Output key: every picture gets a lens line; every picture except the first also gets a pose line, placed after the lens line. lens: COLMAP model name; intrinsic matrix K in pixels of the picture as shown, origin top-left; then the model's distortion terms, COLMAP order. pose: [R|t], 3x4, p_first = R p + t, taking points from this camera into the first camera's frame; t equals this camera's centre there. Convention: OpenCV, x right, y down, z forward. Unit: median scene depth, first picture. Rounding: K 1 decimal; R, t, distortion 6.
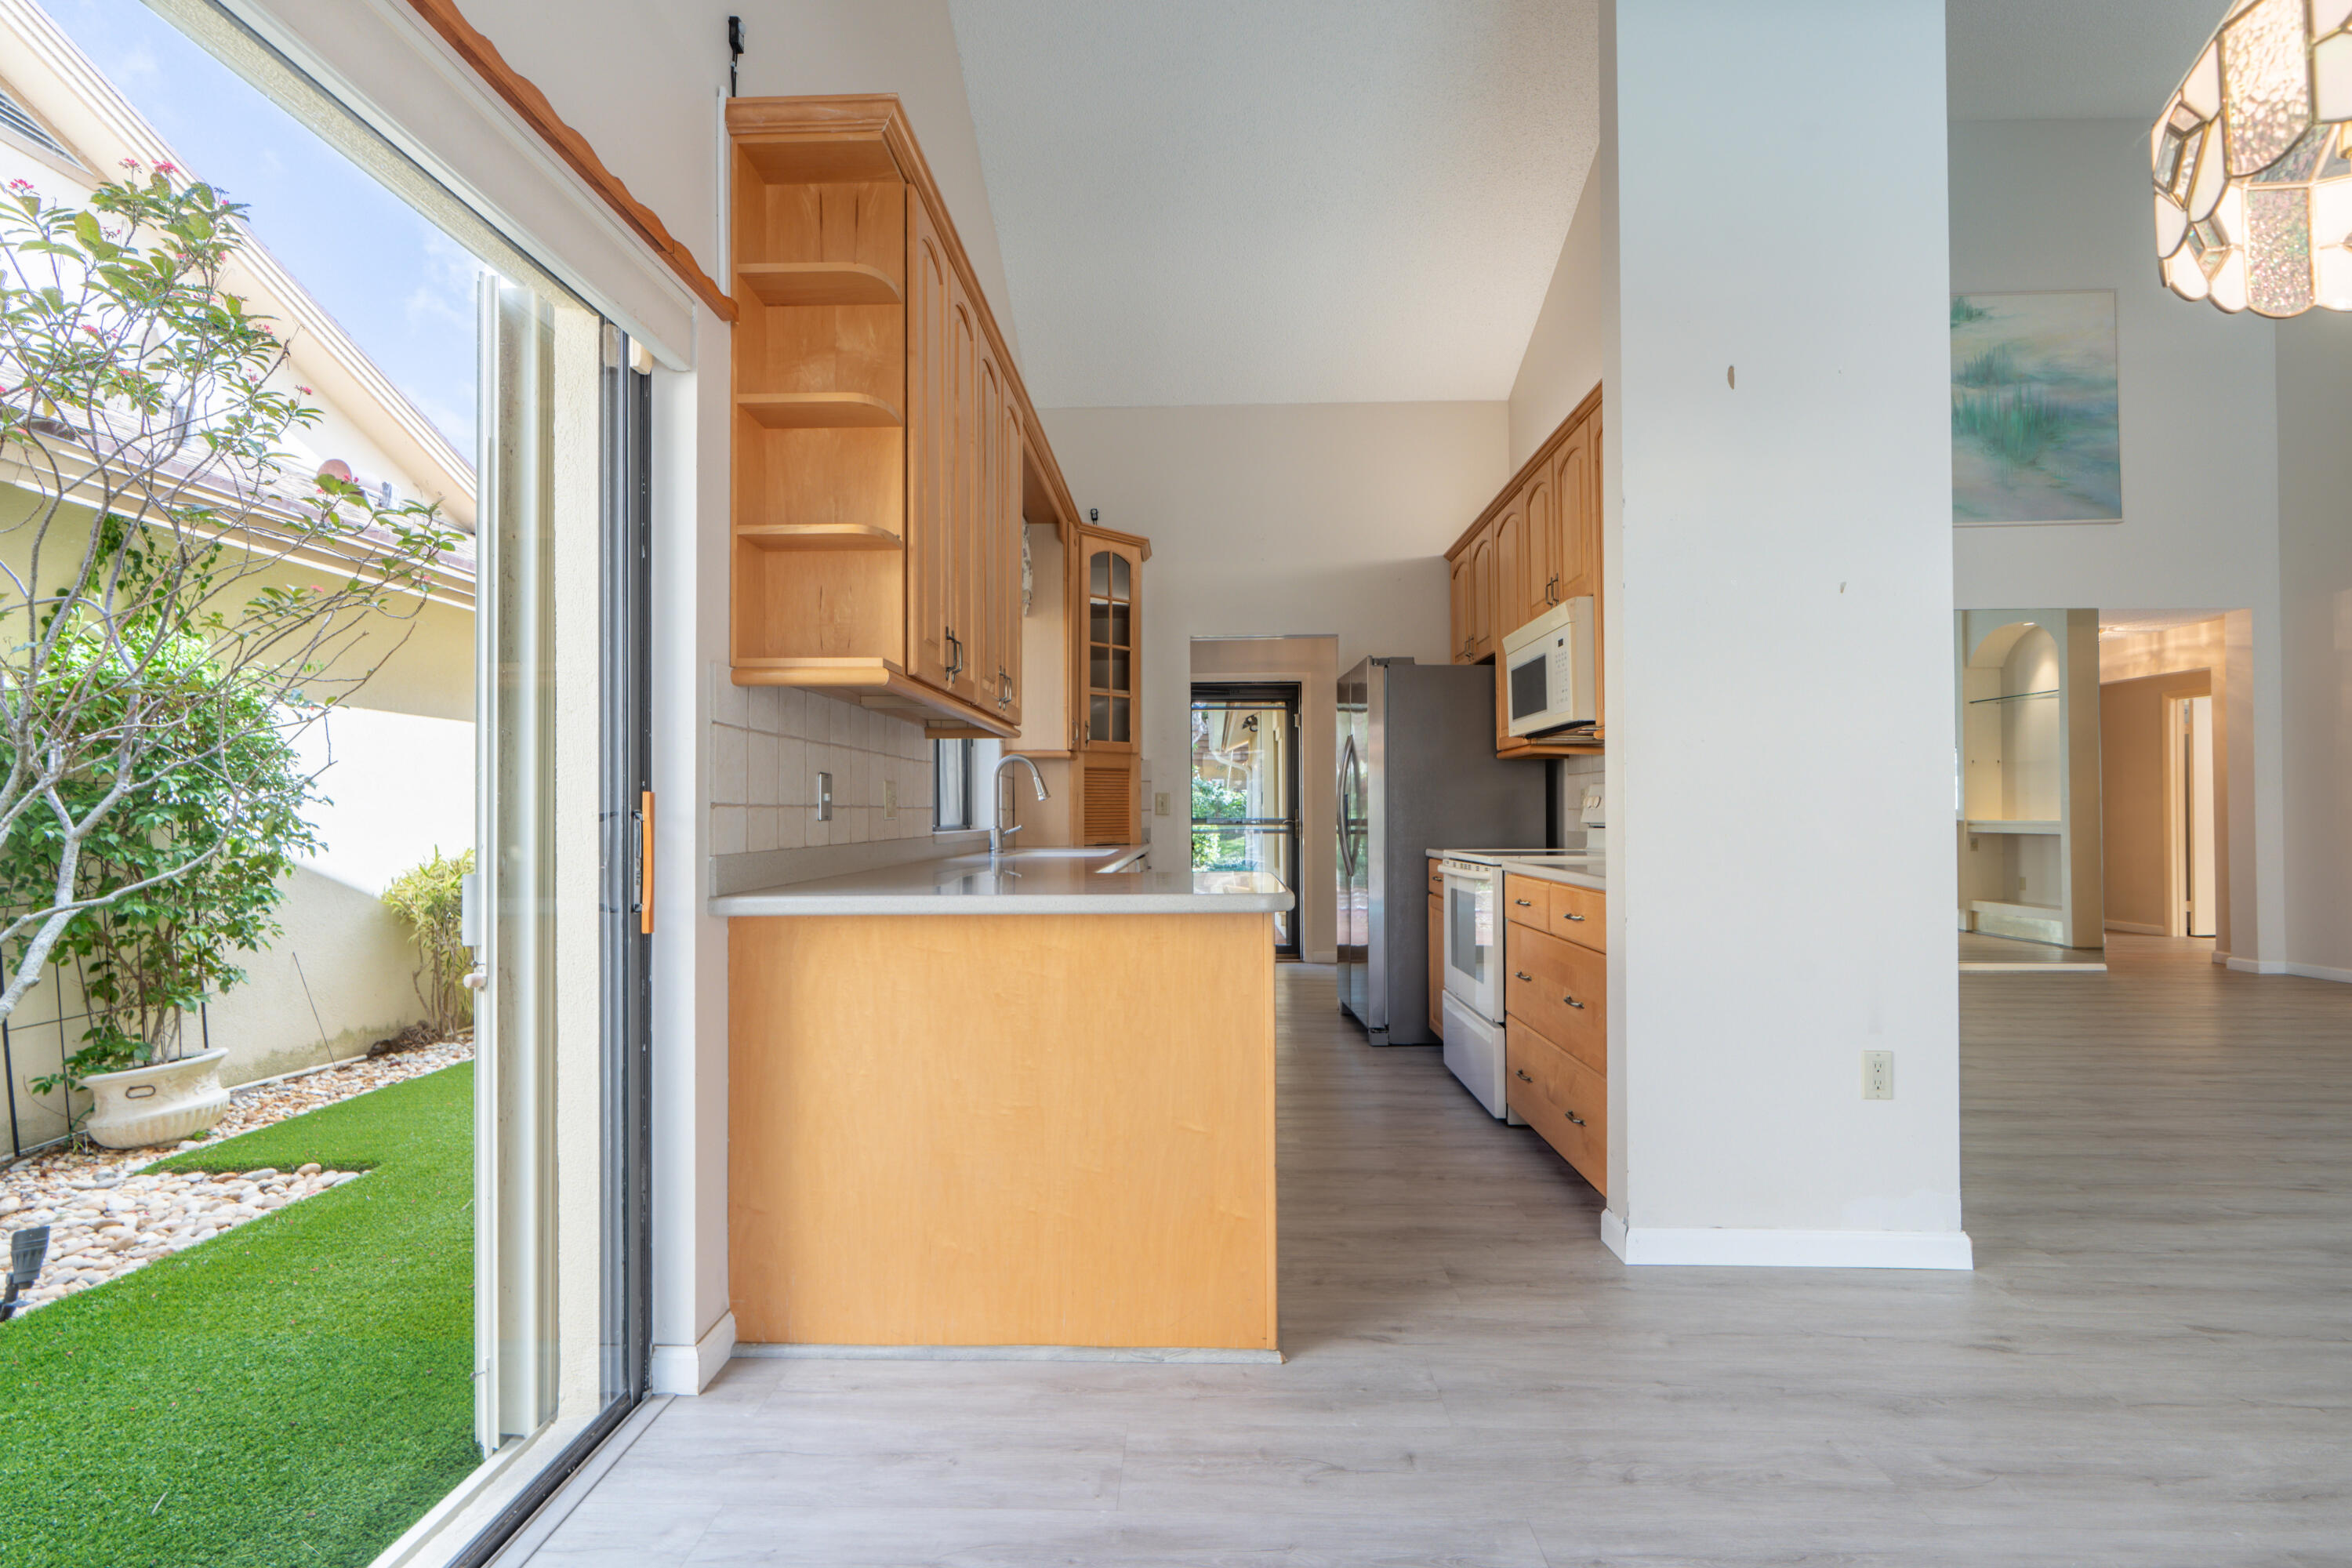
lens RADIAL K [[1067.9, 0, 1174.5], [0, 1067.9, 795.4], [0, 0, 1]] dist [-0.003661, 0.001620]
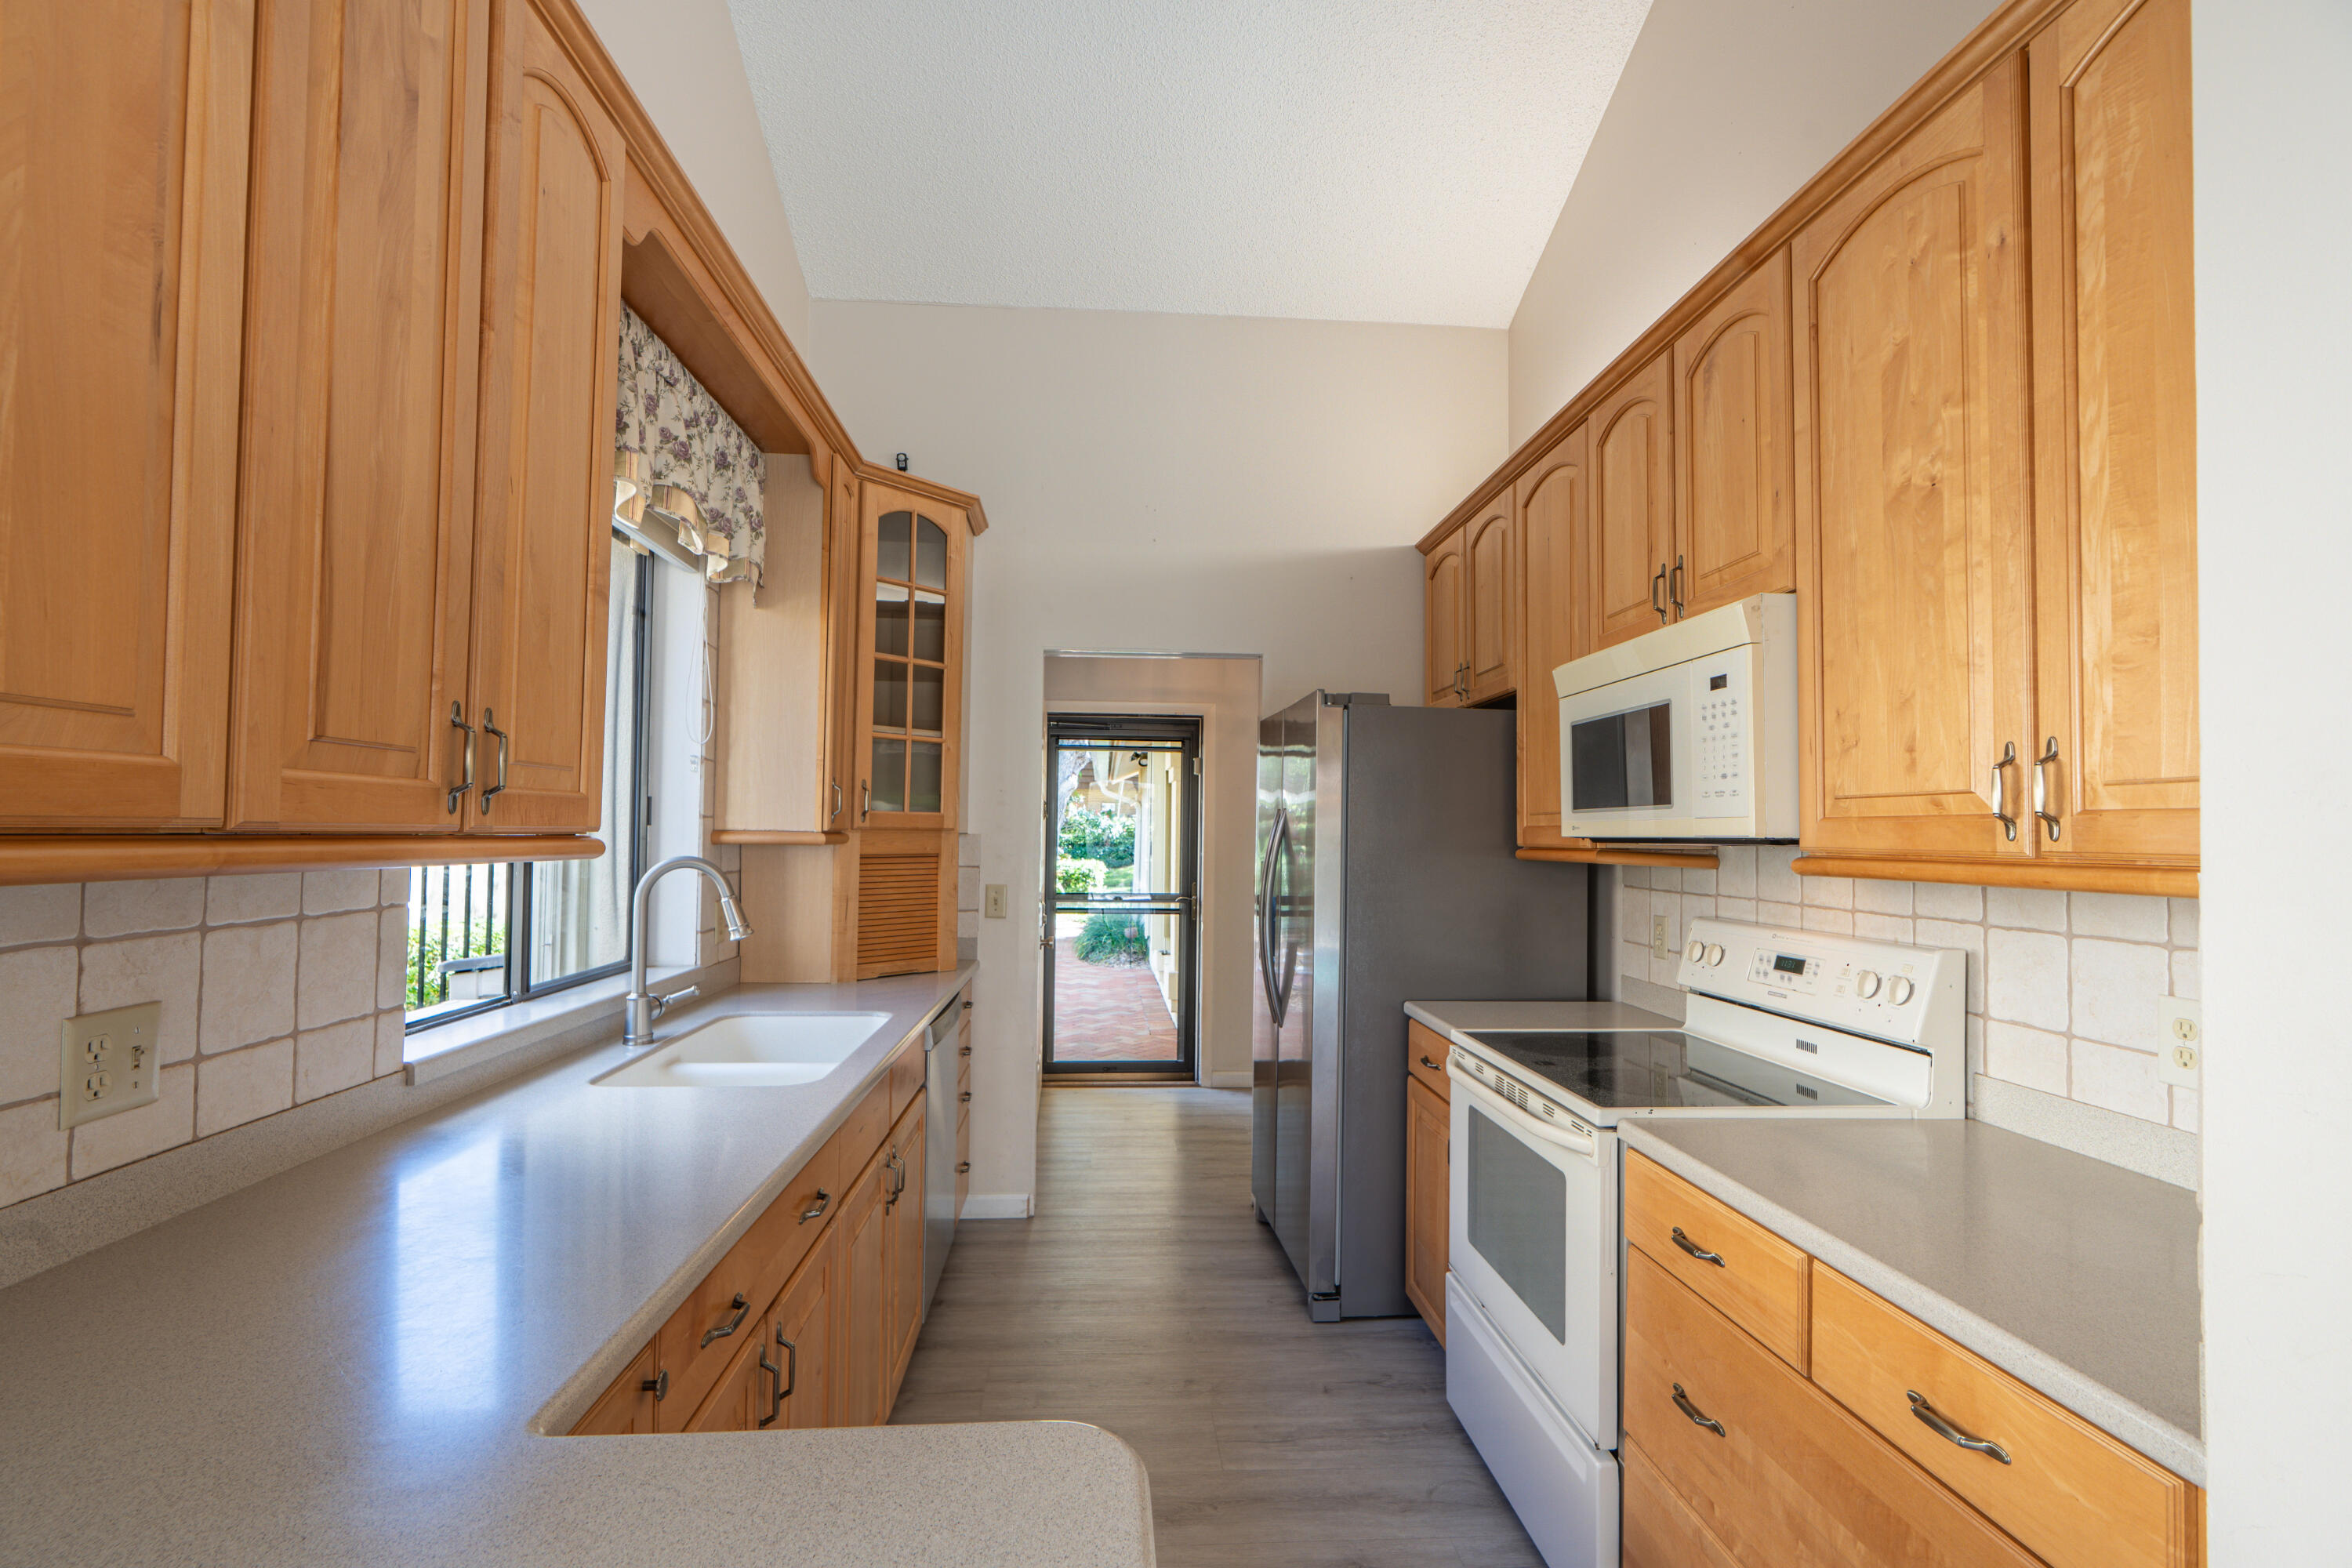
lens RADIAL K [[1067.9, 0, 1181.6], [0, 1067.9, 789.9], [0, 0, 1]] dist [-0.003661, 0.001620]
pose [[0.994145, 0.020301, 0.106131, 0.033544], [-0.017906, 0.999564, -0.023467, -0.050346], [-0.106561, 0.021429, 0.994075, 0.348879]]
